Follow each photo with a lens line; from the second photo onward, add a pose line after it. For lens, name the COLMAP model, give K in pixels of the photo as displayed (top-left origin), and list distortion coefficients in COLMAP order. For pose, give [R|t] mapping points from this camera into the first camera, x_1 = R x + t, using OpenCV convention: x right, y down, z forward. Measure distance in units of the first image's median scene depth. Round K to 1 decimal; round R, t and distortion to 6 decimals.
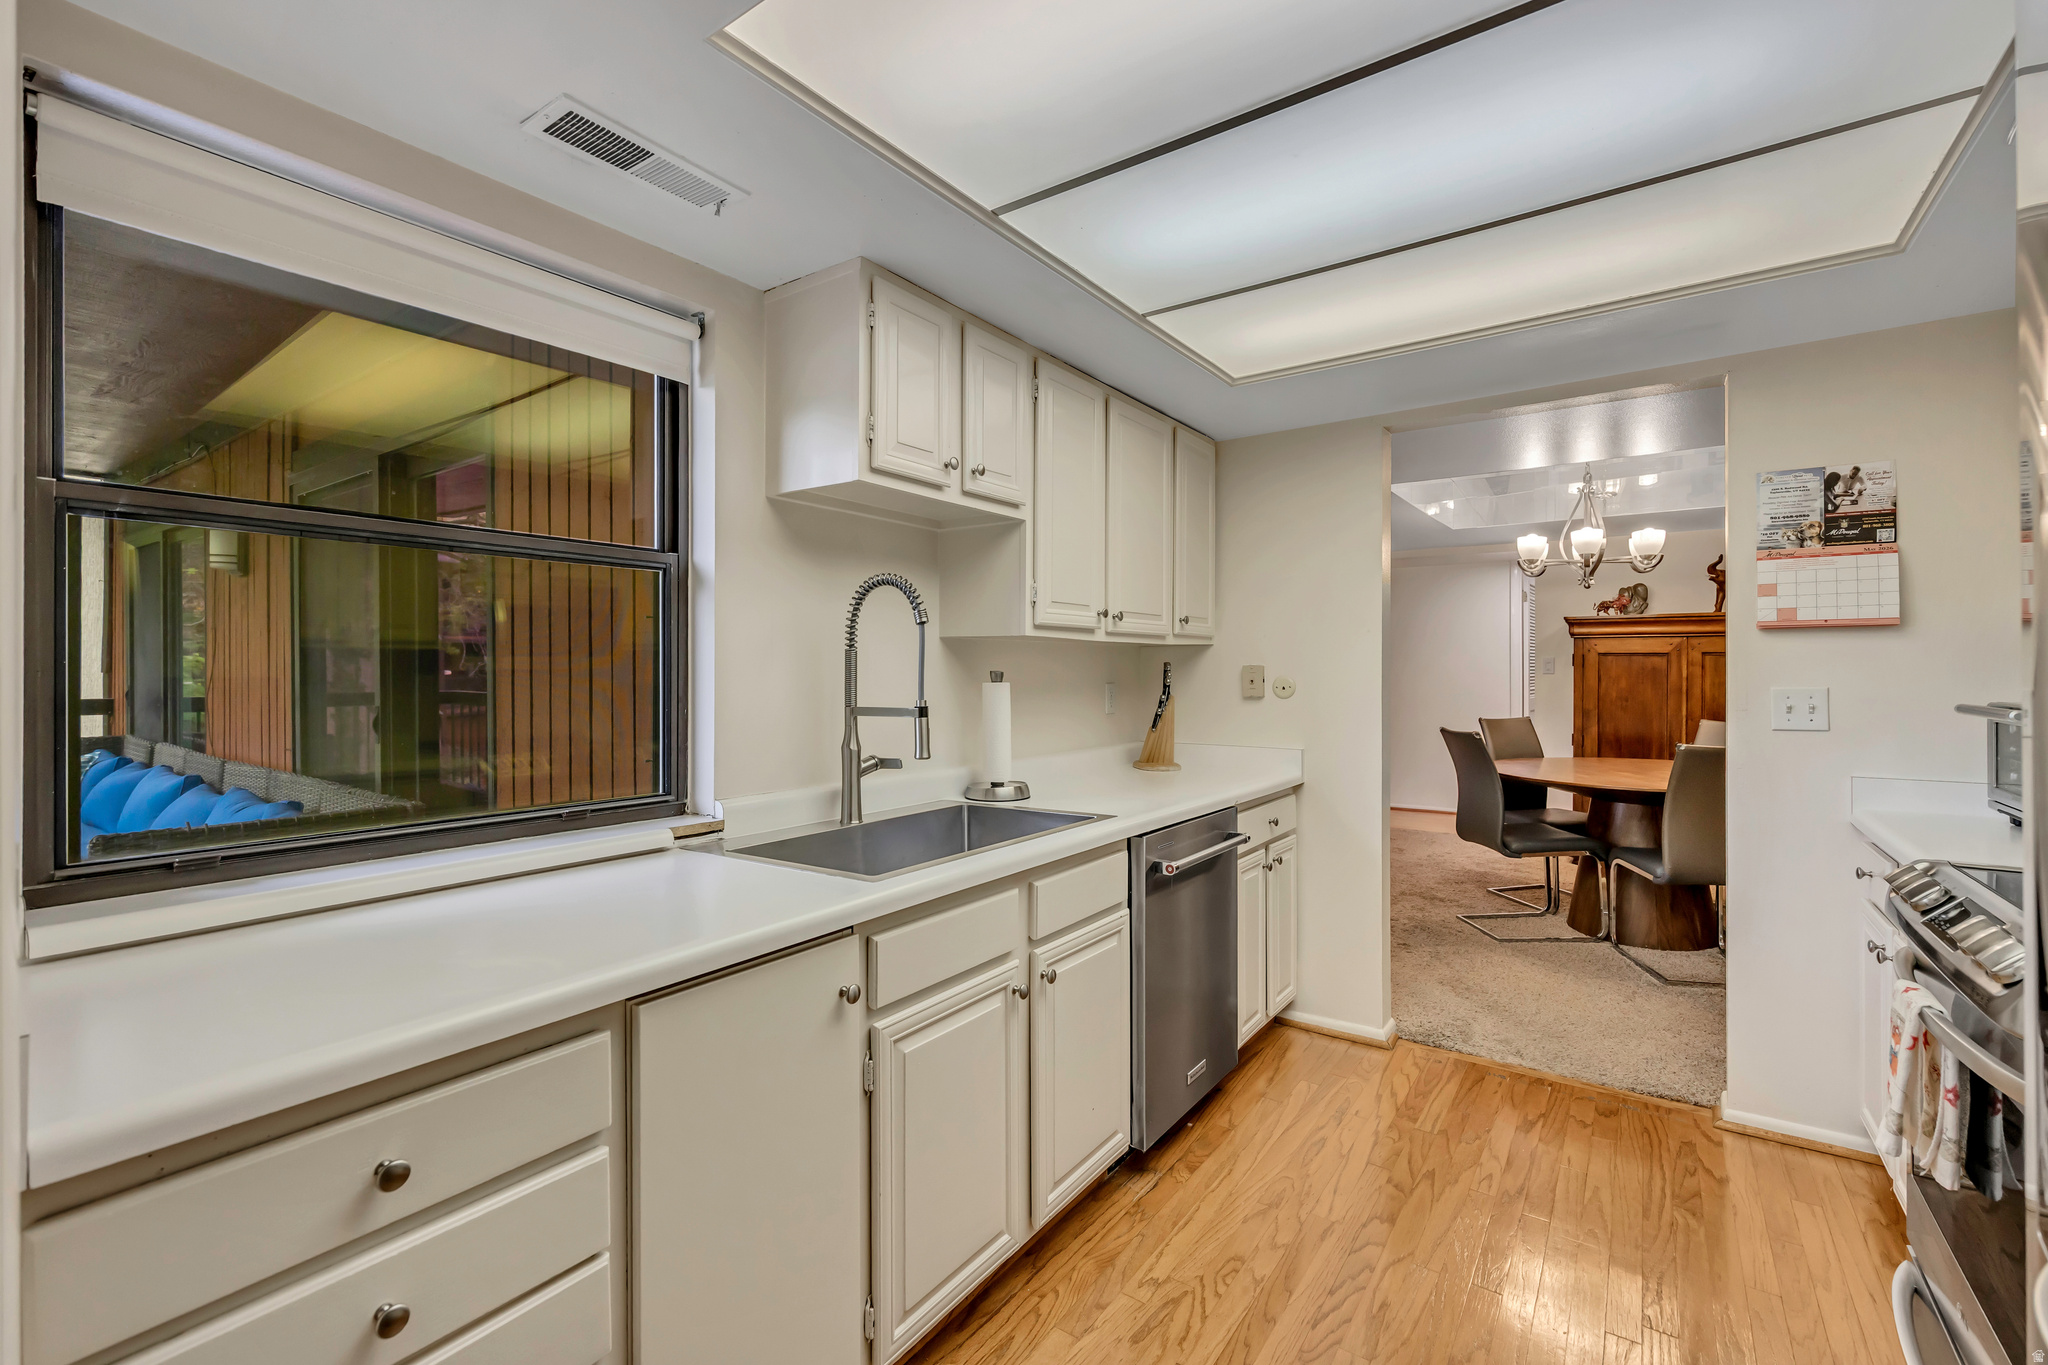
lens RADIAL K [[888.5, 0, 1015.7], [0, 888.5, 671.9], [0, 0, 1]] dist [-0.004541, -0.000426]
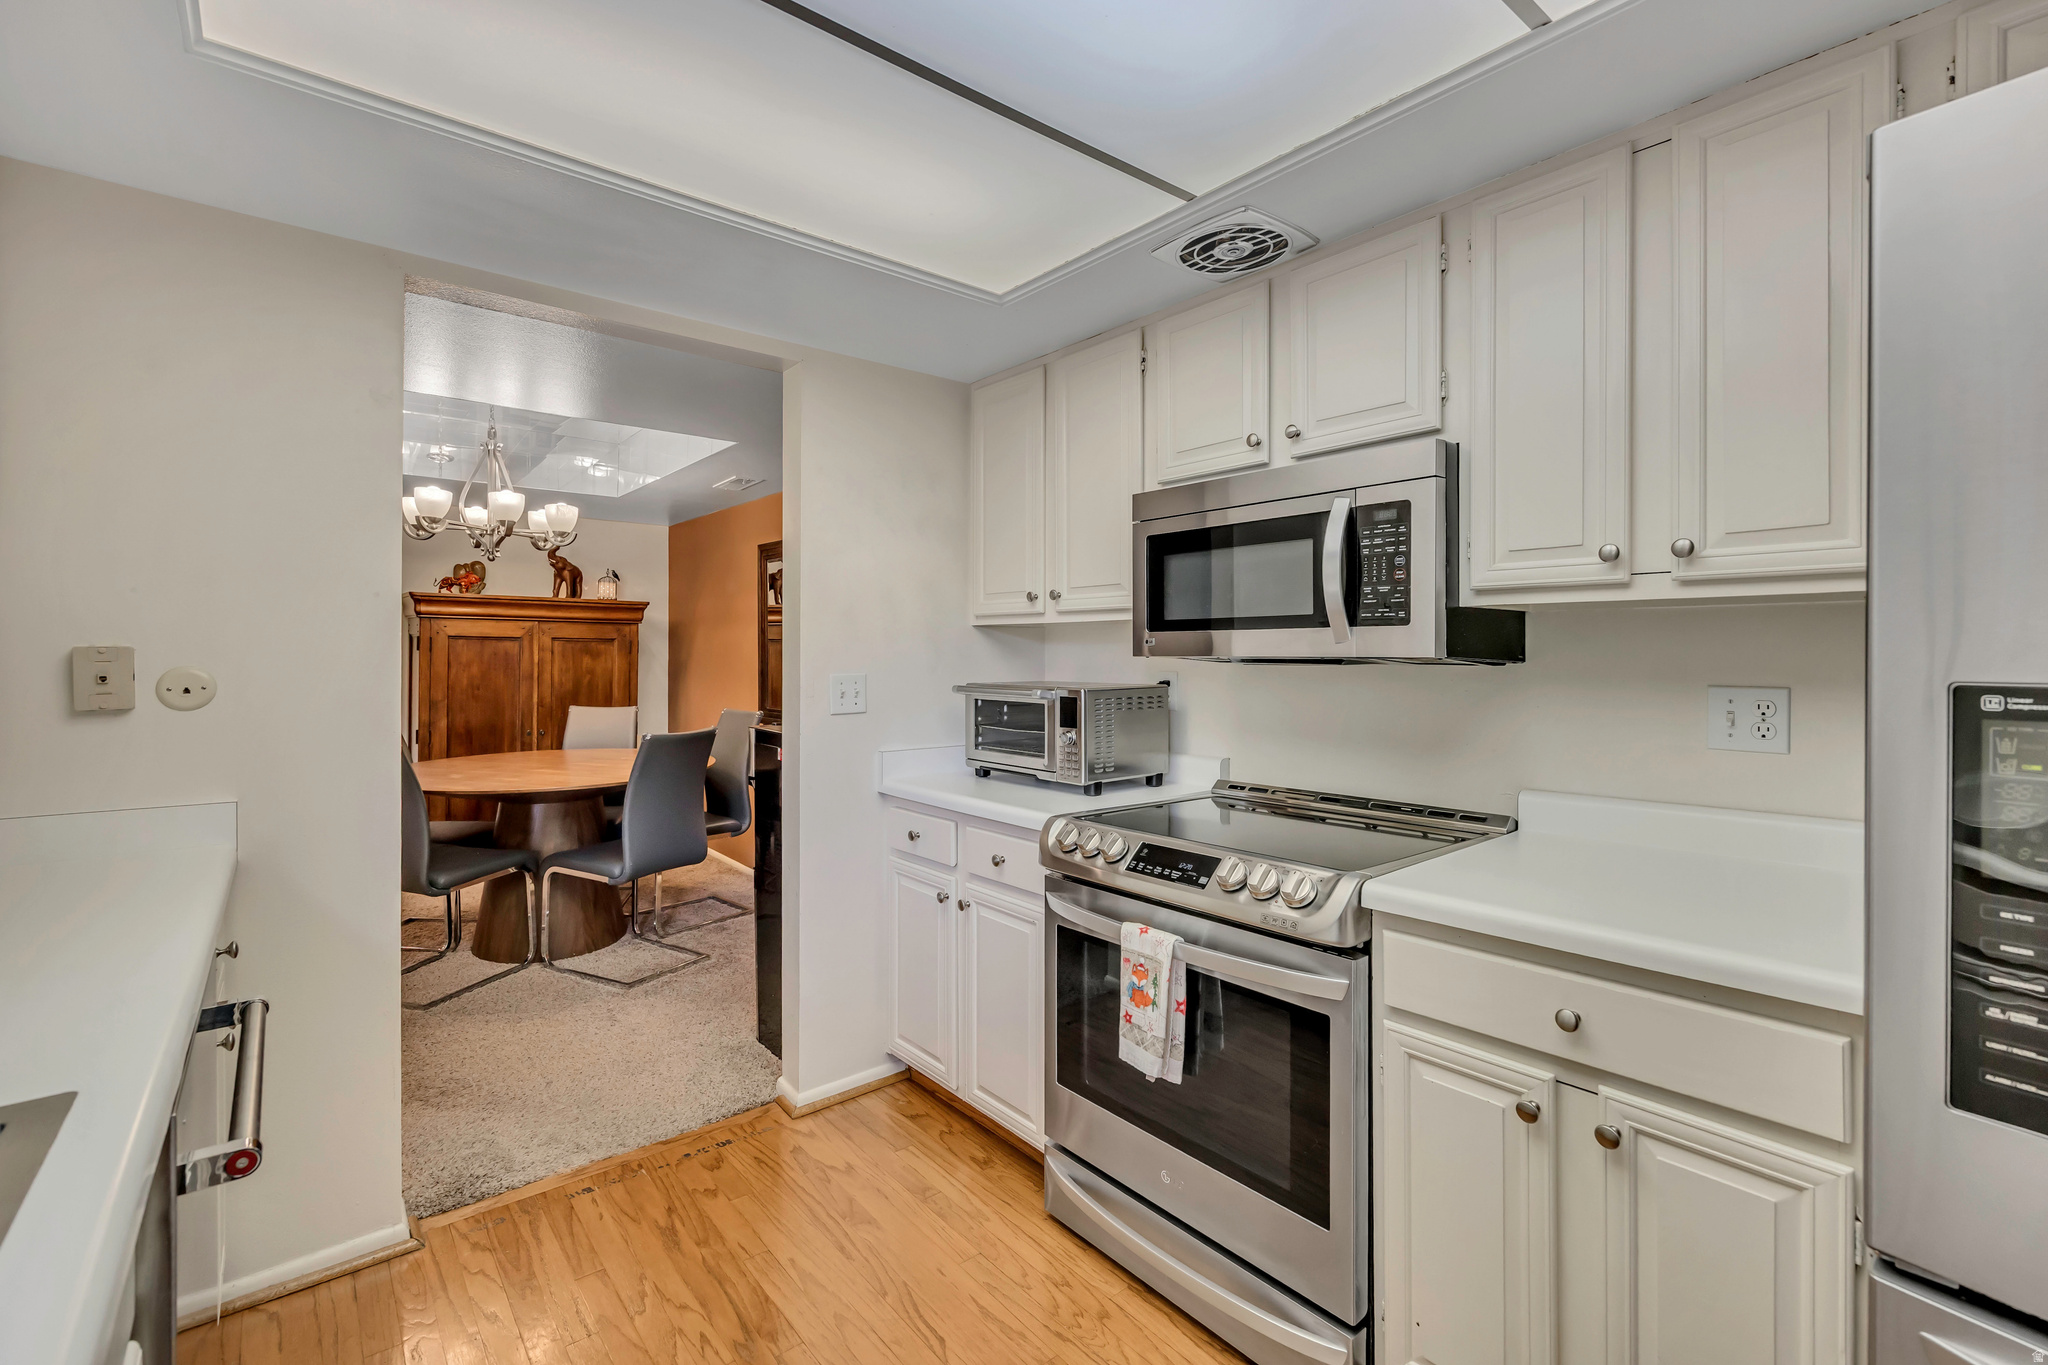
lens RADIAL K [[888.5, 0, 1031.0], [0, 888.5, 653.8], [0, 0, 1]] dist [-0.004541, -0.000426]
pose [[0.251583, 0.003267, 0.967830, -0.060605], [-0.002451, 0.999993, -0.002738, -0.002709], [-0.967833, -0.001683, 0.251589, 0.278985]]
